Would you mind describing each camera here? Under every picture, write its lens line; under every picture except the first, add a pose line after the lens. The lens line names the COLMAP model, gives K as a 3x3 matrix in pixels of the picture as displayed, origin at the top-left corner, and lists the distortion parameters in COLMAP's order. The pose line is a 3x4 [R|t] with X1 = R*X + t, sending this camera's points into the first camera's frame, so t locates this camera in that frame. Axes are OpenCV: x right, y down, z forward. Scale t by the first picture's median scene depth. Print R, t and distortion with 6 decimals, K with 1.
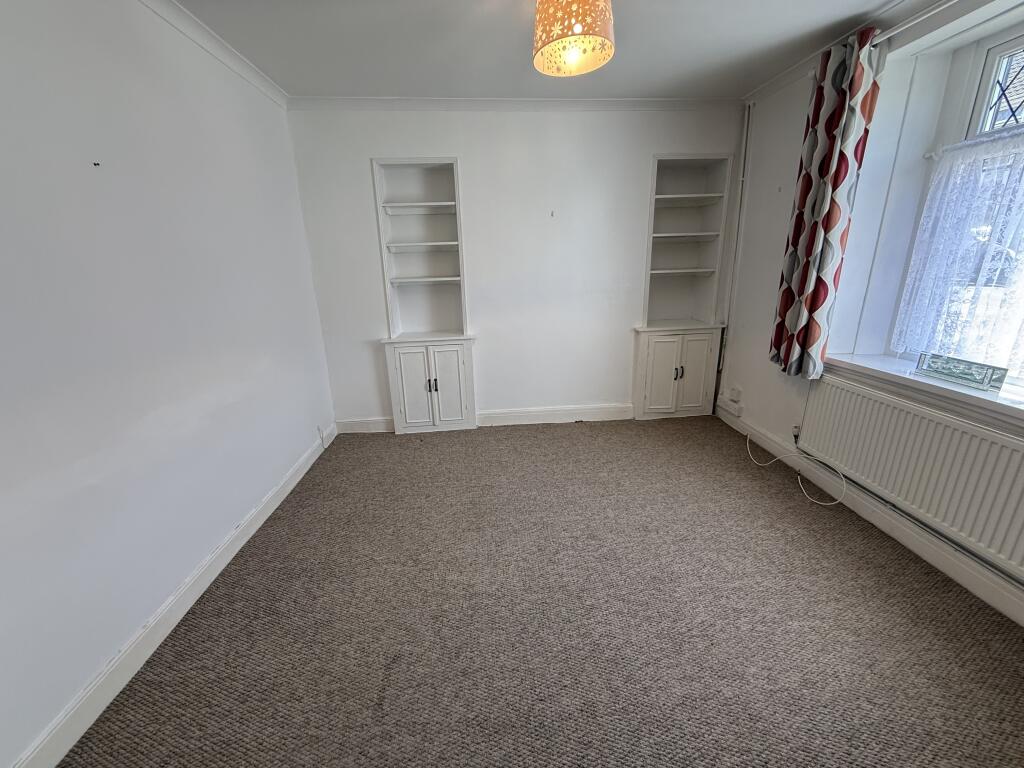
lens RADIAL K [[411.6, 0, 512.0], [0, 411.6, 384.0], [0, 0, 1]] dist [-0.000762, -0.000036]
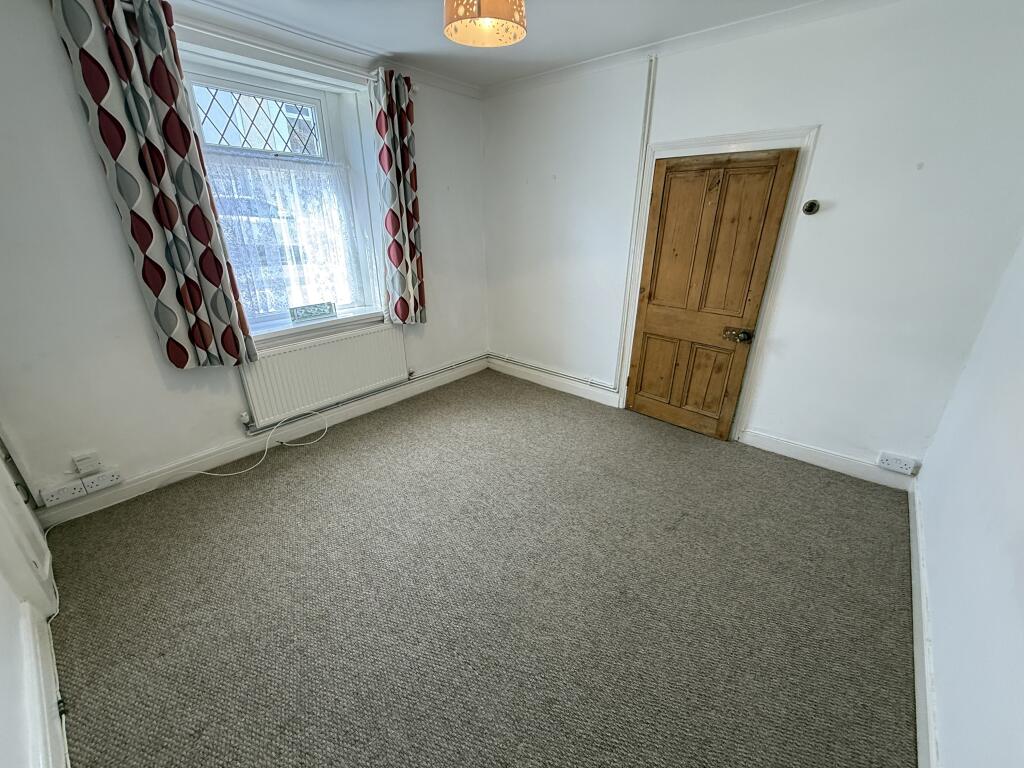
lens RADIAL K [[411.6, 0, 512.0], [0, 411.6, 384.0], [0, 0, 1]] dist [-0.000762, -0.000036]
pose [[-0.714761, -0.235498, 0.658527, -0.427581], [0.221266, 0.817087, 0.532362, -0.359022], [-0.663444, 0.526221, -0.531915, 1.110205]]
